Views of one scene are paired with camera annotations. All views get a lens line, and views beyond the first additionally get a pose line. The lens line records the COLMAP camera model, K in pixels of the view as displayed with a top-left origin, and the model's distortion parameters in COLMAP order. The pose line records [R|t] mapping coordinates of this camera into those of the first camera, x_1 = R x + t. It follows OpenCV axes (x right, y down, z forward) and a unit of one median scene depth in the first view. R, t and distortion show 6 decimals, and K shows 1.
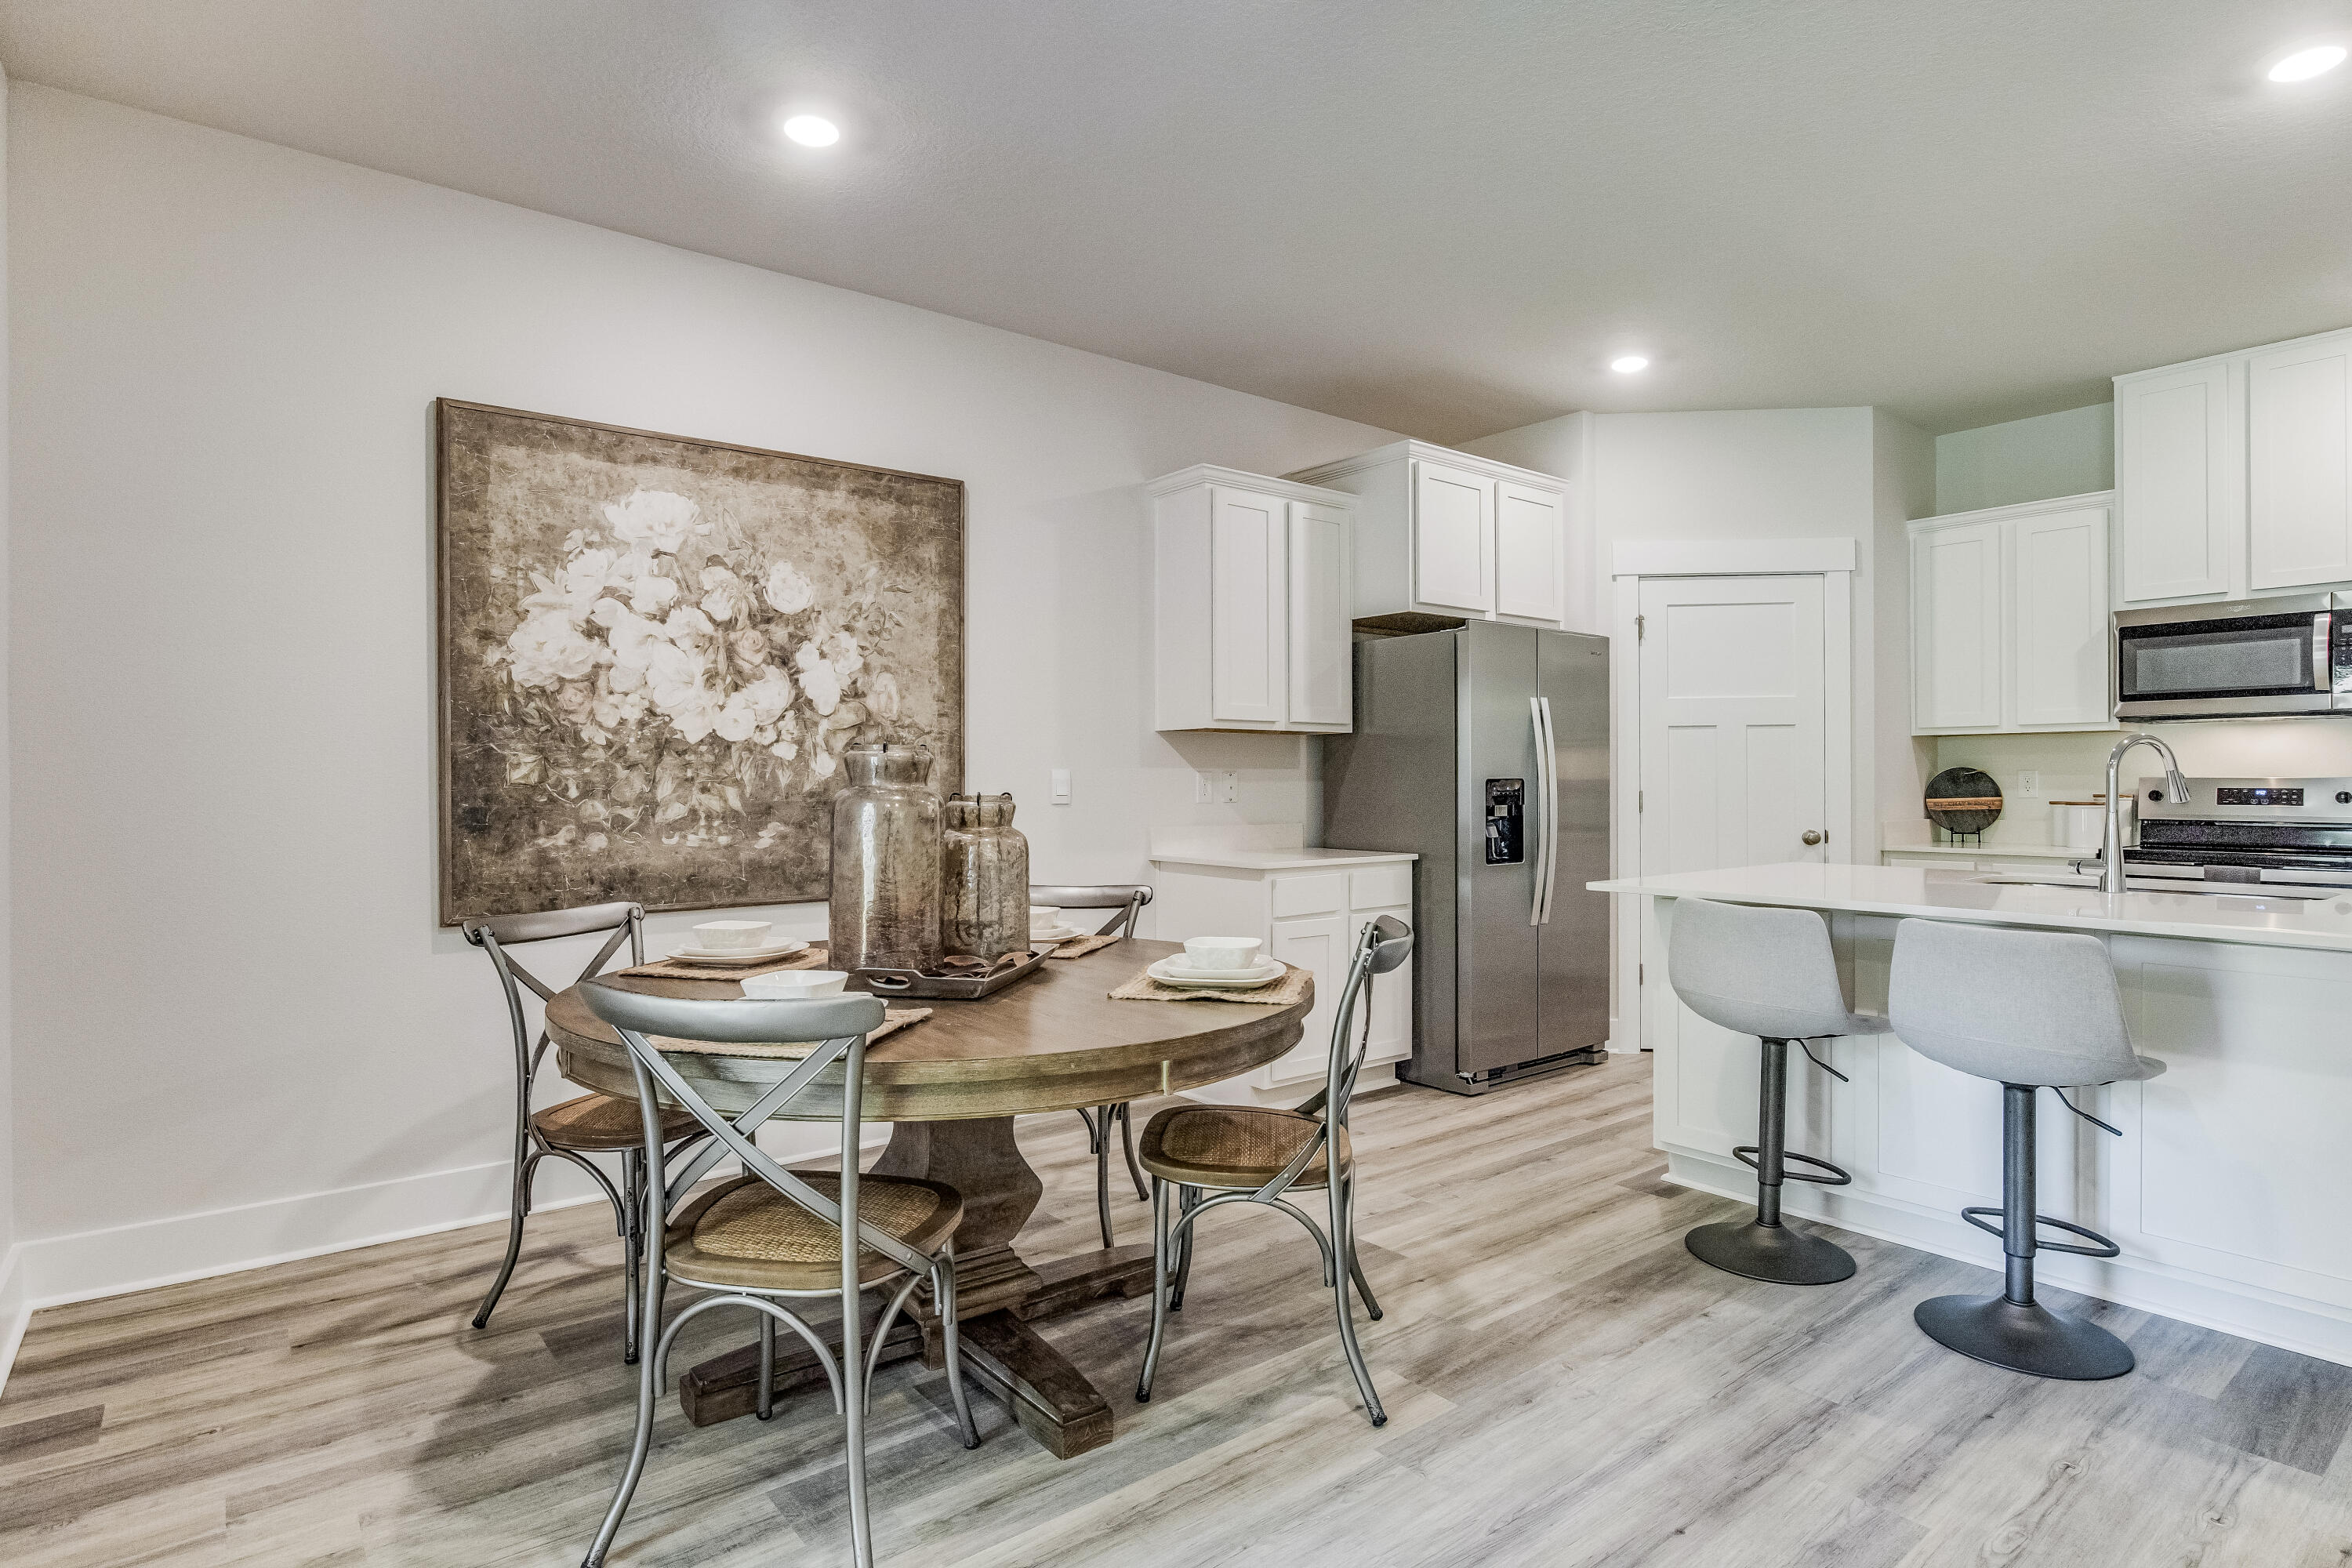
lens RADIAL K [[1220.7, 0, 1166.4], [0, 1220.7, 784.9], [0, 0, 1]] dist [-0.029345, 0.013413]
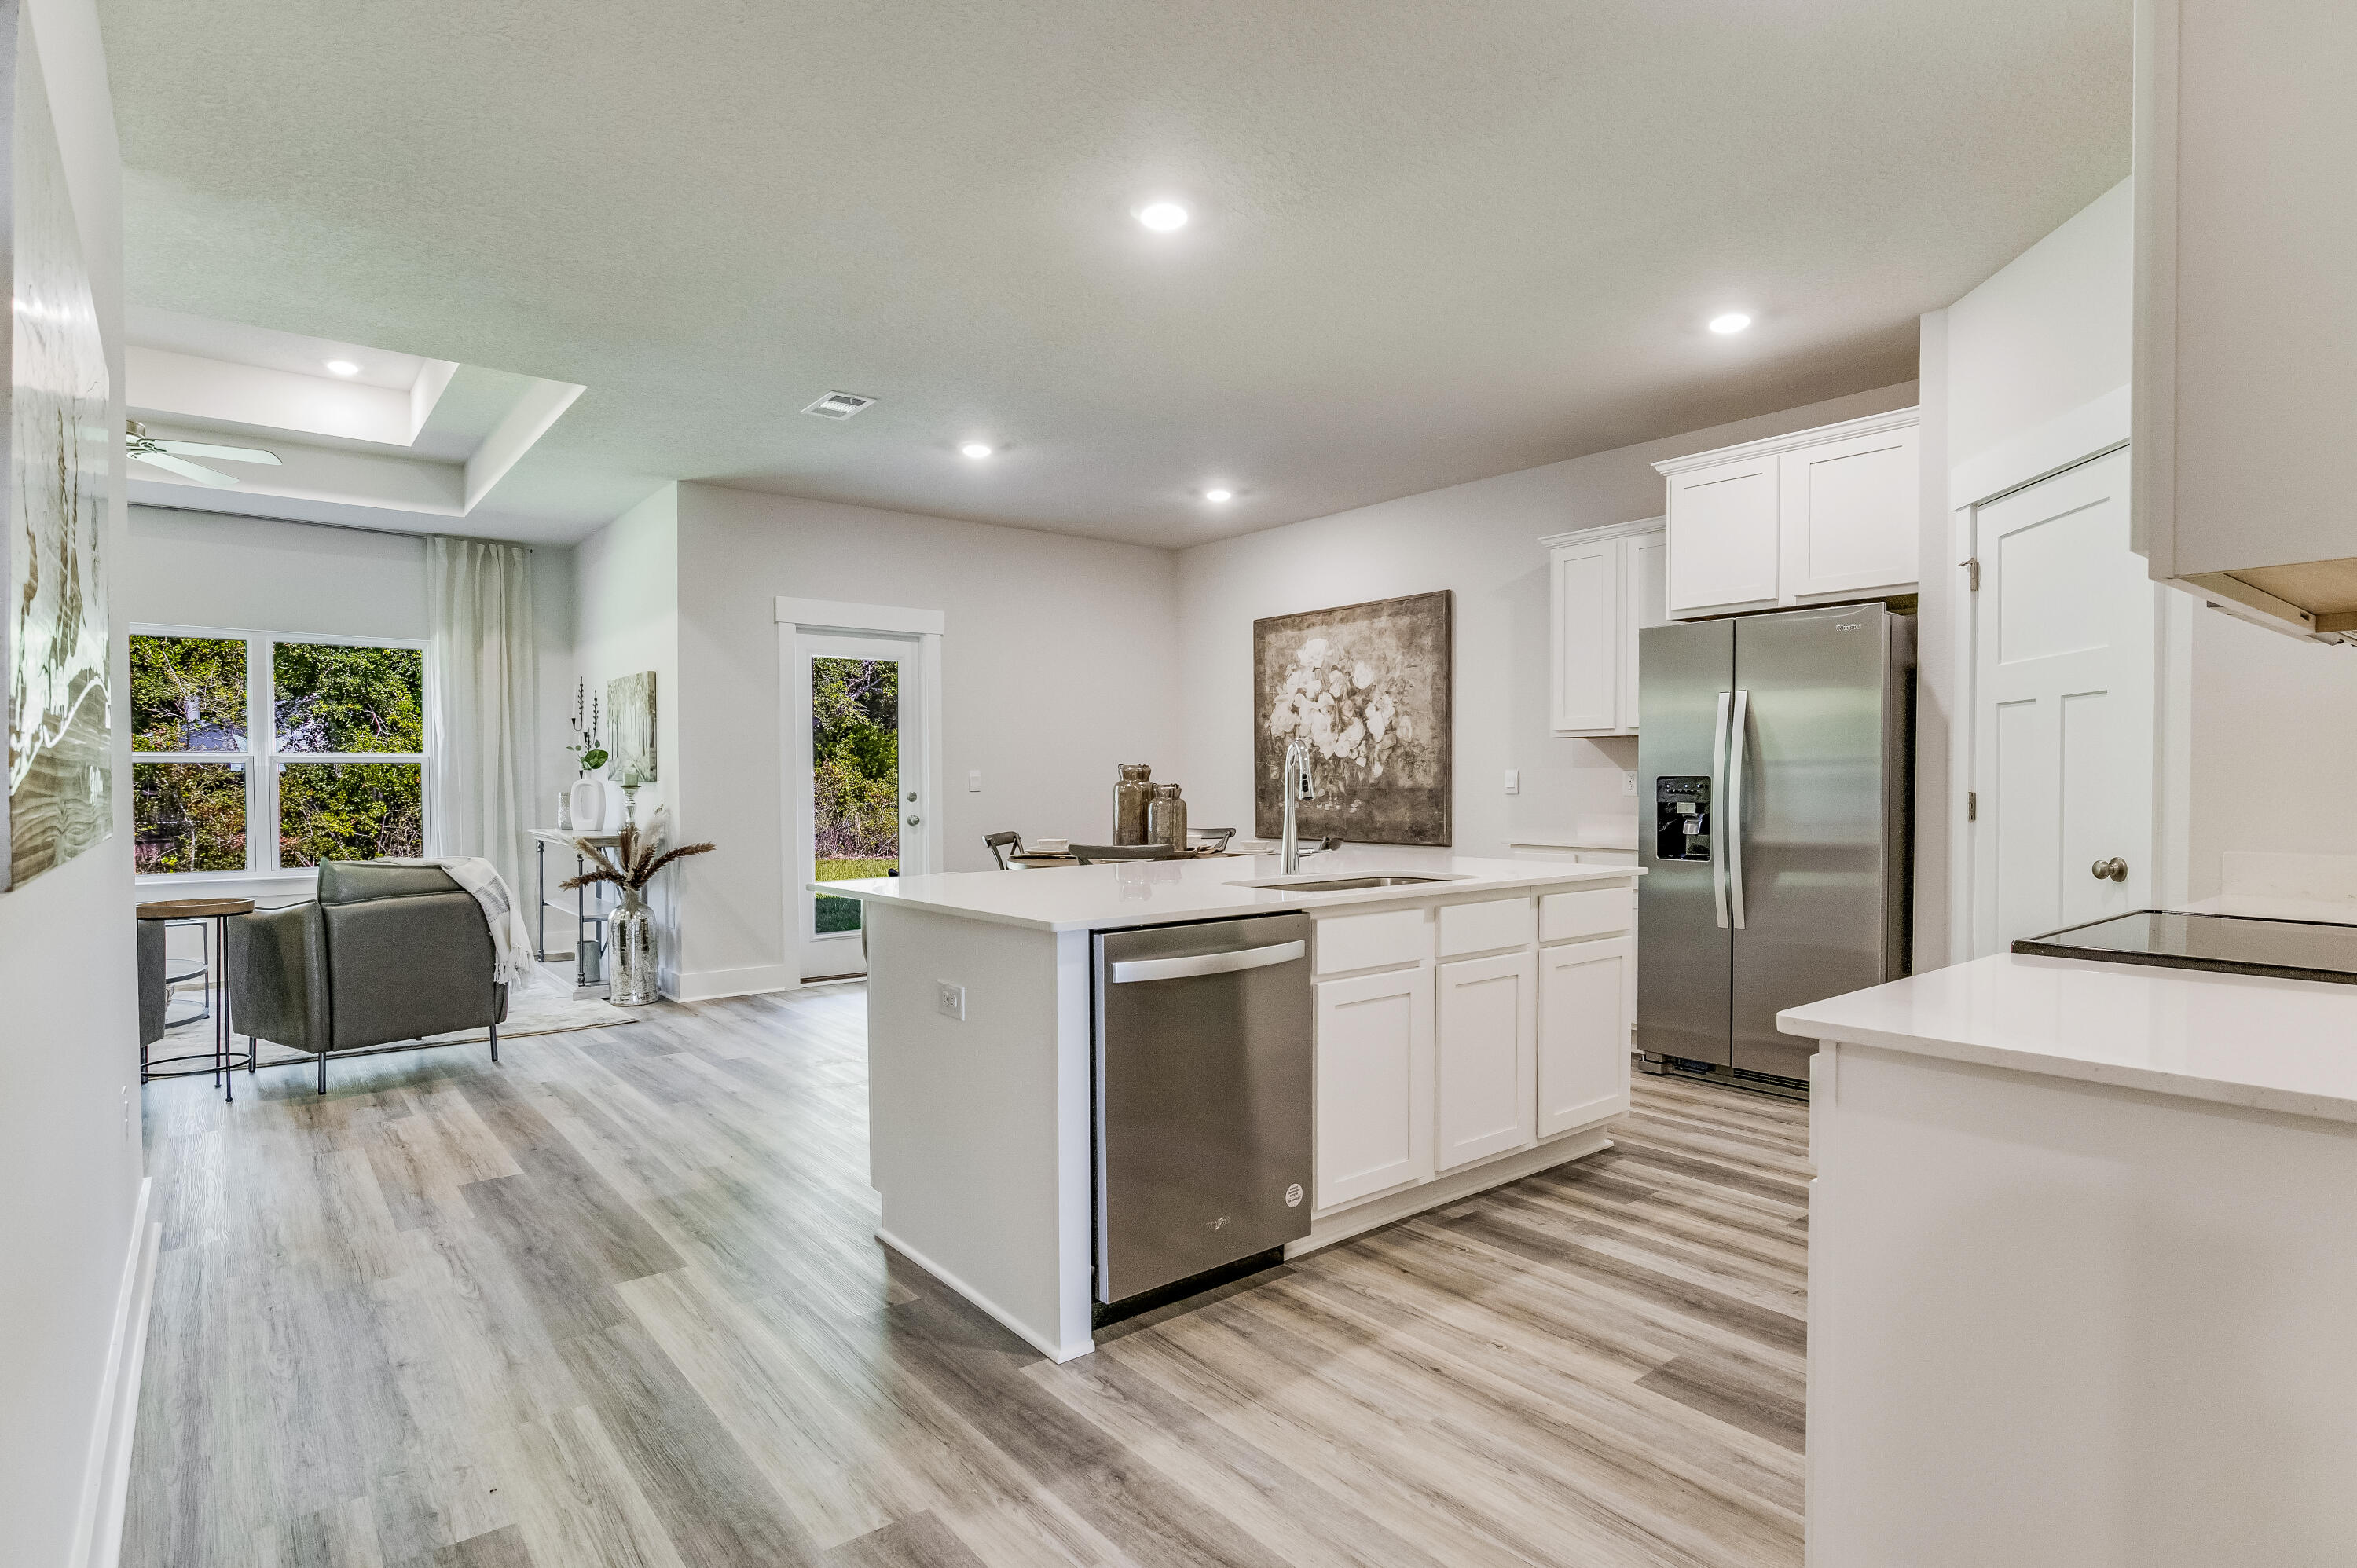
lens RADIAL K [[1223.2, 0, 1185.1], [0, 1223.2, 797.0], [0, 0, 1]] dist [-0.029345, 0.013413]
pose [[0.012144, 0.017621, -0.999771, 1.582138], [-0.001991, 0.999843, 0.017598, -0.006357], [0.999924, 0.001777, 0.012177, 0.705751]]
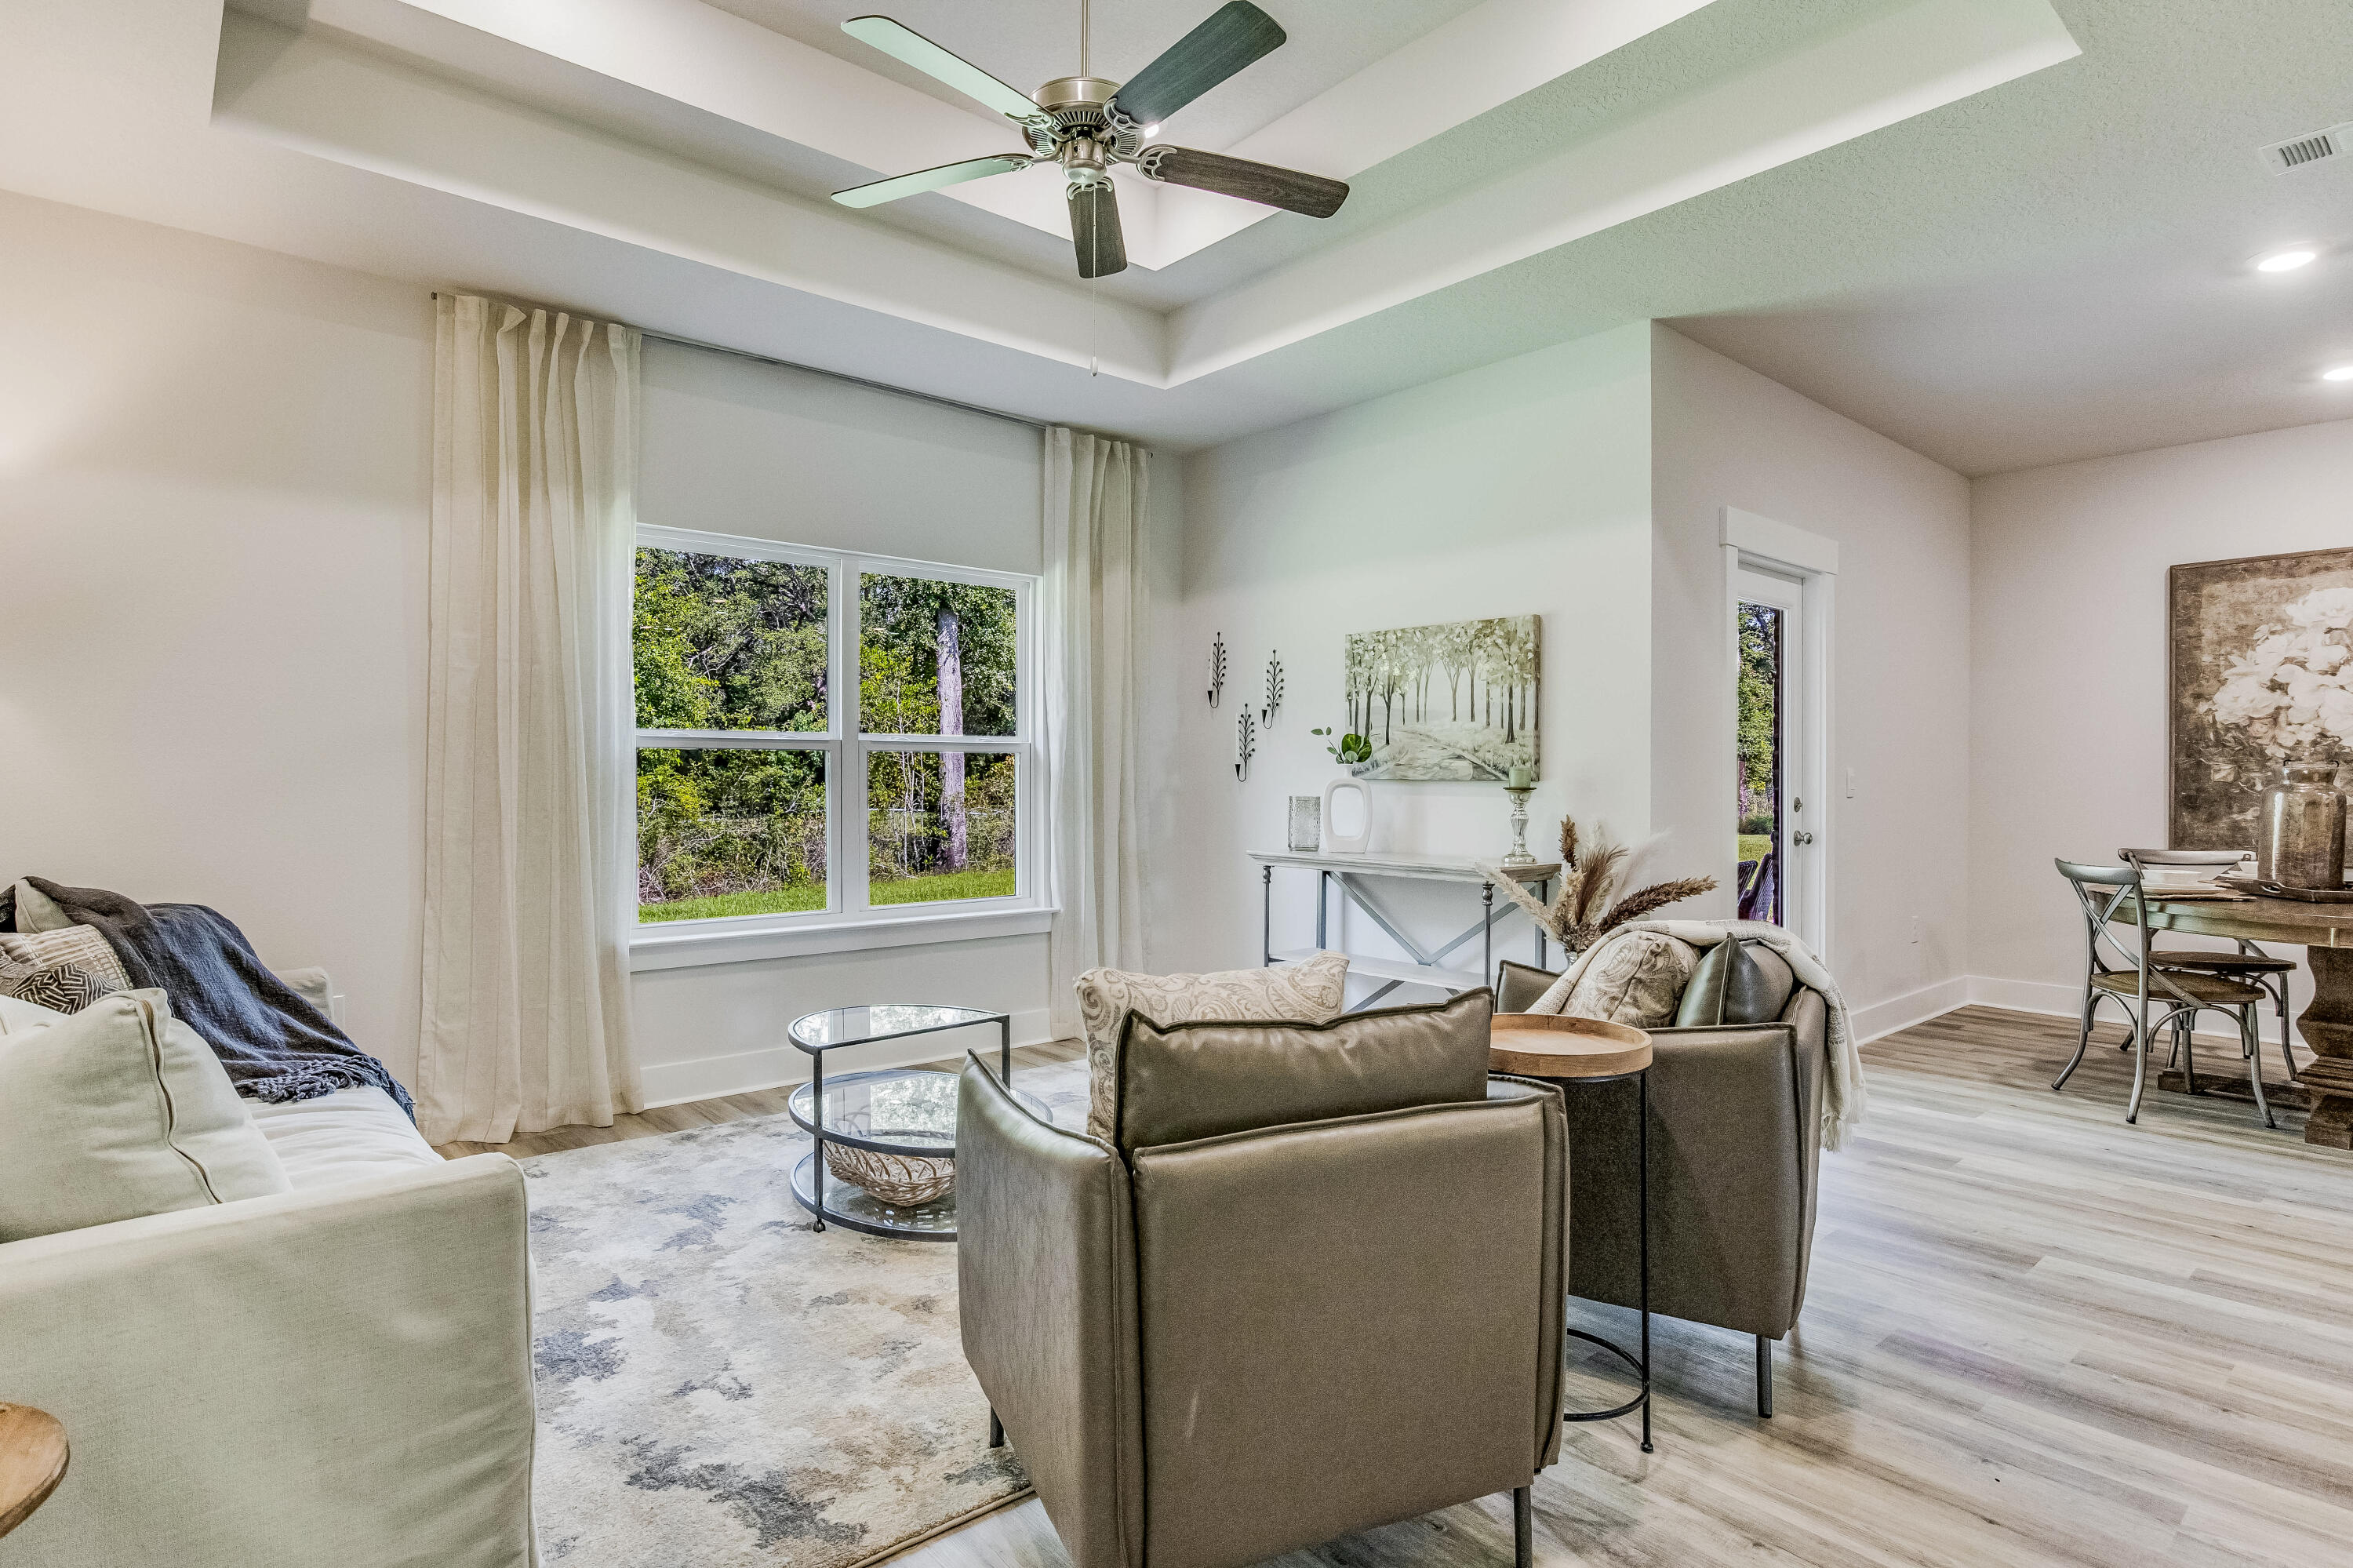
lens RADIAL K [[1221.2, 0, 1174.6], [0, 1221.2, 786.5], [0, 0, 1]] dist [-0.029345, 0.013413]
pose [[0.049941, 0.012304, -0.998676, 0.944876], [-0.007213, 0.999902, 0.011958, -0.003276], [0.998726, 0.006607, 0.050025, -0.479079]]
